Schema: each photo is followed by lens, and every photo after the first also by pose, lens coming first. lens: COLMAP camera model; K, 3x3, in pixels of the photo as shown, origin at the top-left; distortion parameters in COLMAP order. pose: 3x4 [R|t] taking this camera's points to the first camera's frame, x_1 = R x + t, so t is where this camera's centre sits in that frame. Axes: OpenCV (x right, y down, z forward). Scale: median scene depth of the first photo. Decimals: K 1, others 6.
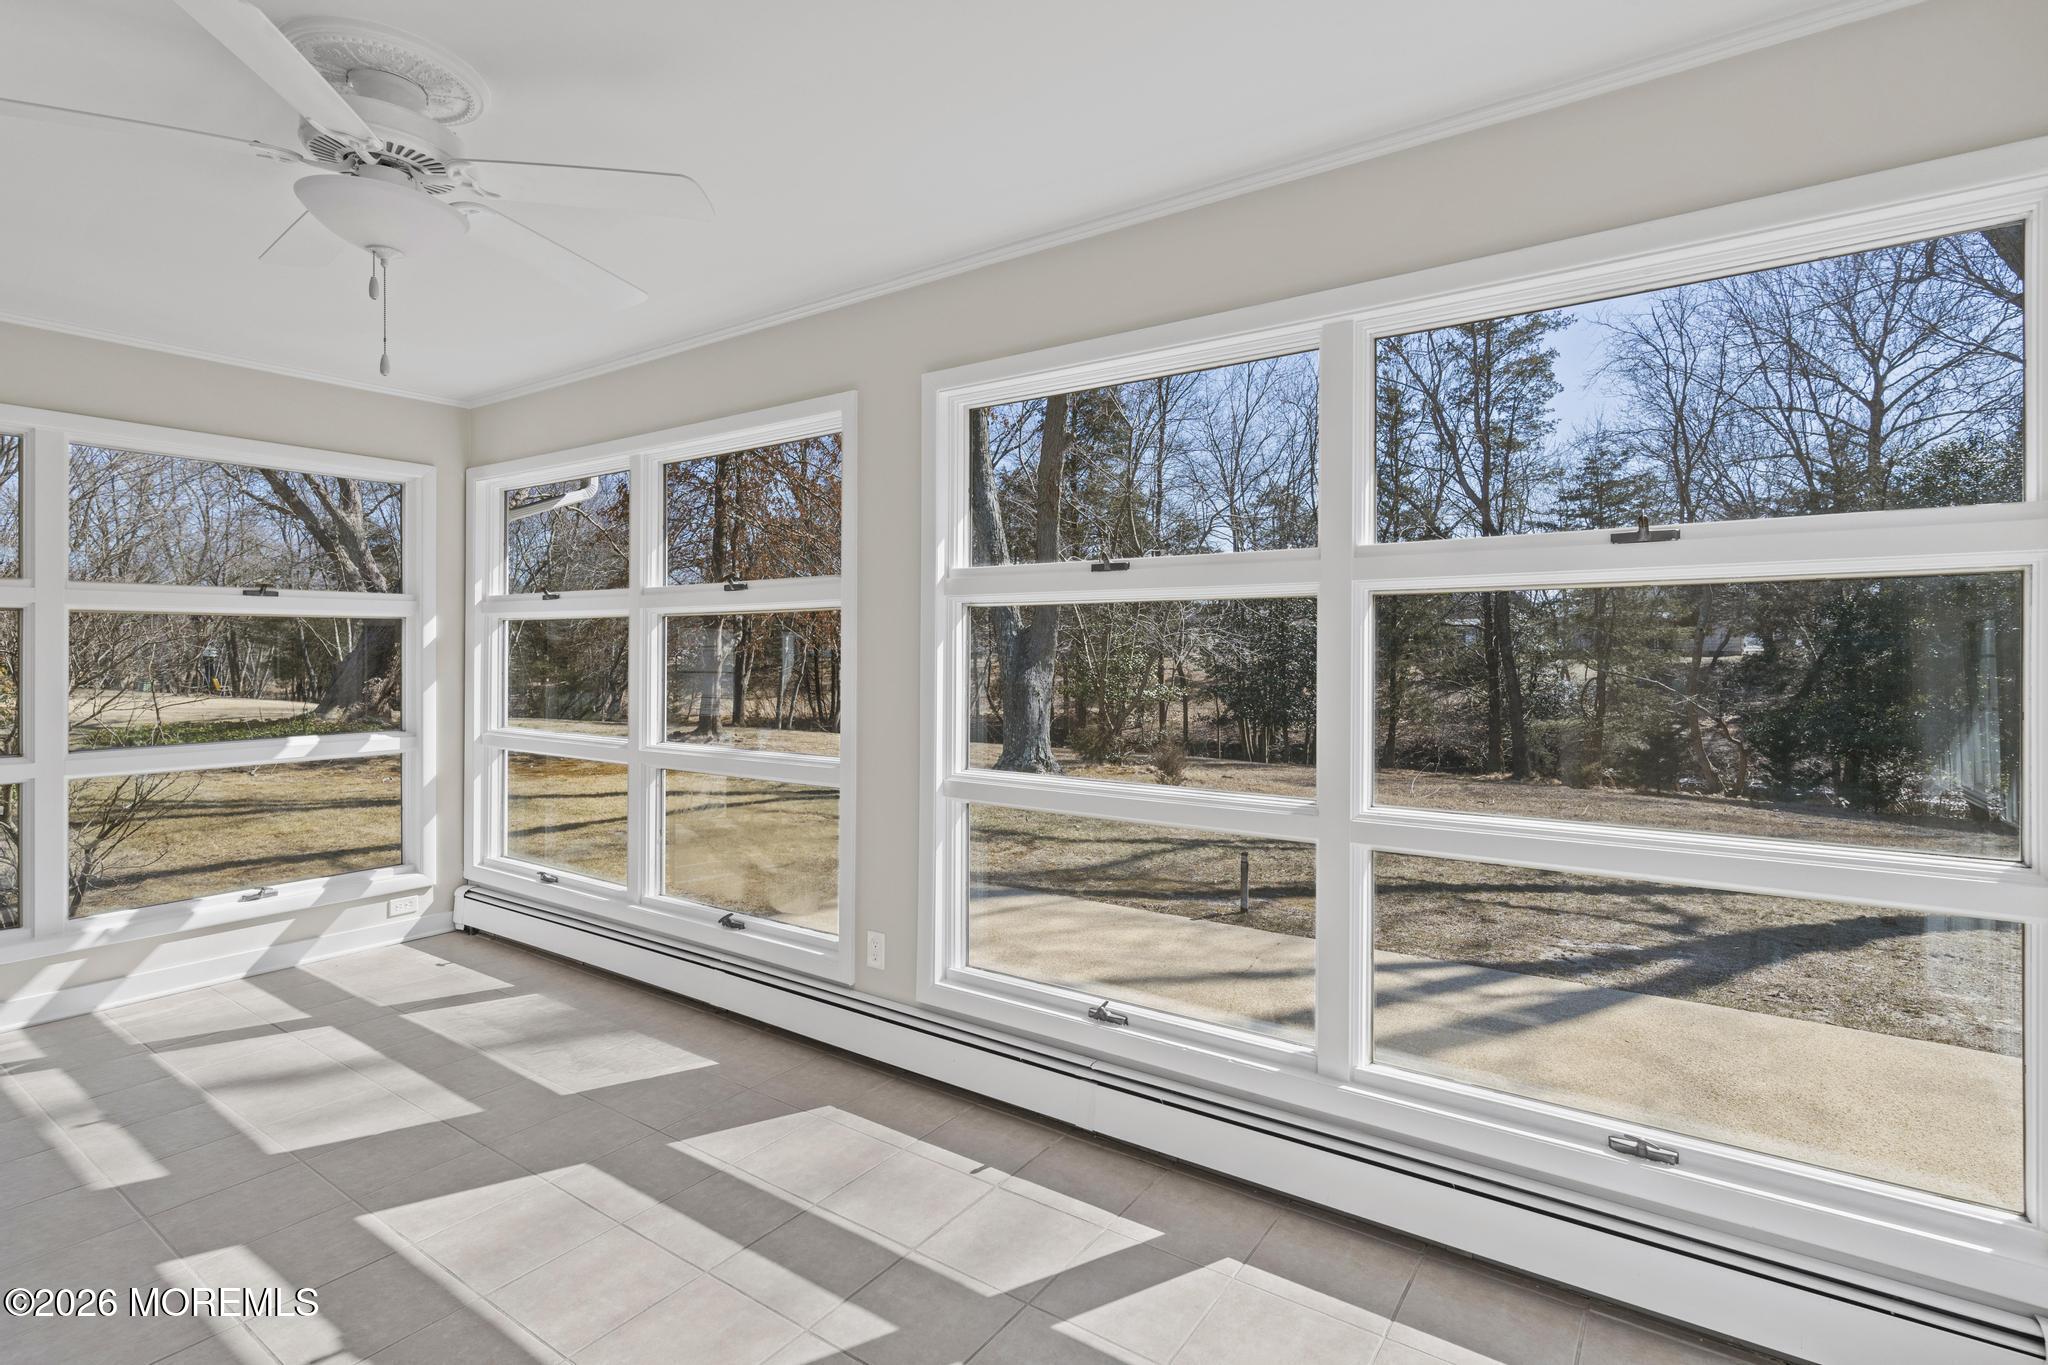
lens RADIAL K [[981.1, 0, 1048.0], [0, 981.1, 652.8], [0, 0, 1]] dist [0.001904, 0.001223]
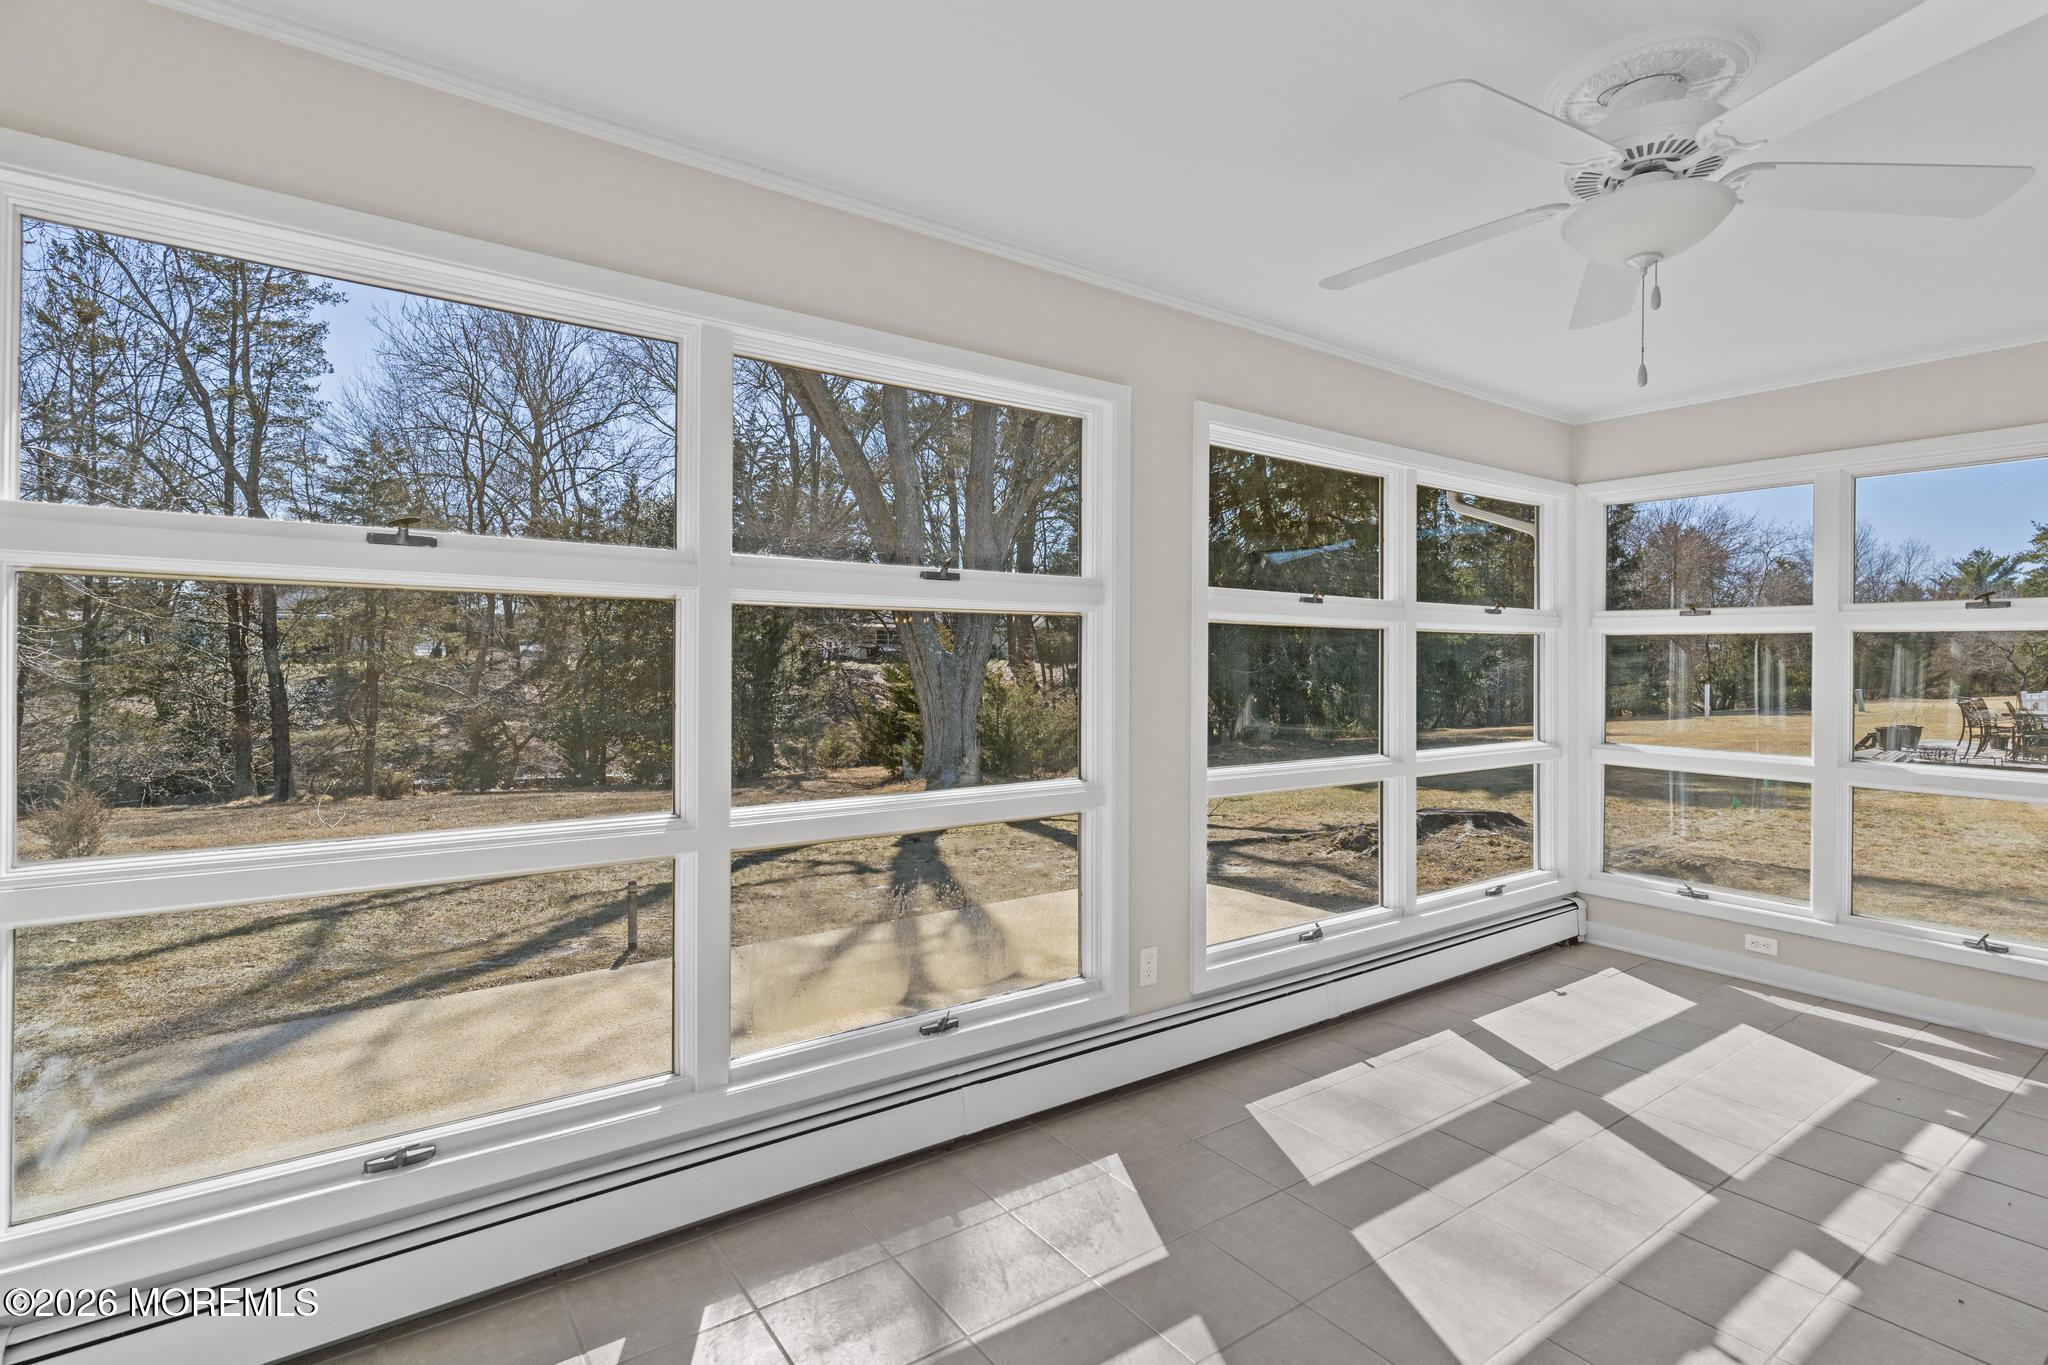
lens RADIAL K [[981.1, 0, 1018.3], [0, 981.1, 659.8], [0, 0, 1]] dist [0.001904, 0.001223]
pose [[0.340627, 0.003077, 0.940193, -0.953788], [-0.006359, 0.999979, -0.000969, -0.001773], [-0.940177, -0.005649, 0.340640, 0.657785]]
